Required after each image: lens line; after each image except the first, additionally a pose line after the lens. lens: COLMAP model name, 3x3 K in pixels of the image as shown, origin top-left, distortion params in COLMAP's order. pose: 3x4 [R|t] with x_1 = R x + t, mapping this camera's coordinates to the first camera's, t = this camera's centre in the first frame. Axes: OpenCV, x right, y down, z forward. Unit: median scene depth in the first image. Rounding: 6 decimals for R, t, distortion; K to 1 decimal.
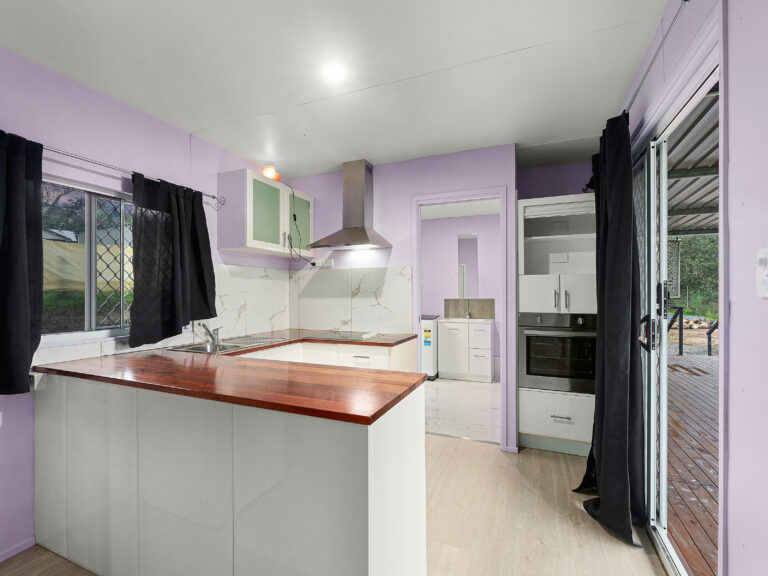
lens RADIAL K [[352.8, 0, 385.8], [0, 352.8, 291.7], [0, 0, 1]] dist [0.002428, 0.001096]
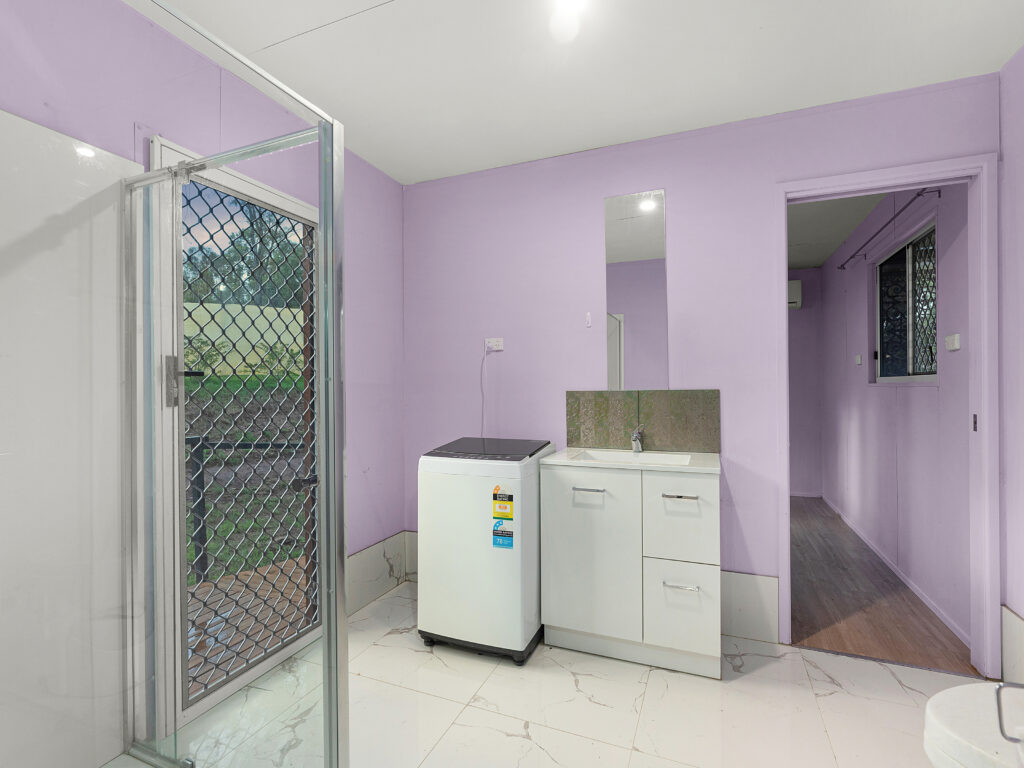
lens RADIAL K [[470.4, 0, 512.5], [0, 470.4, 385.7], [0, 0, 1]] dist [0.002428, 0.001096]
pose [[0.999998, -0.001302, 0.001432, 0.122019], [0.001305, 0.999996, -0.002377, 0.017329], [-0.001429, 0.002379, 0.999996, 0.587000]]
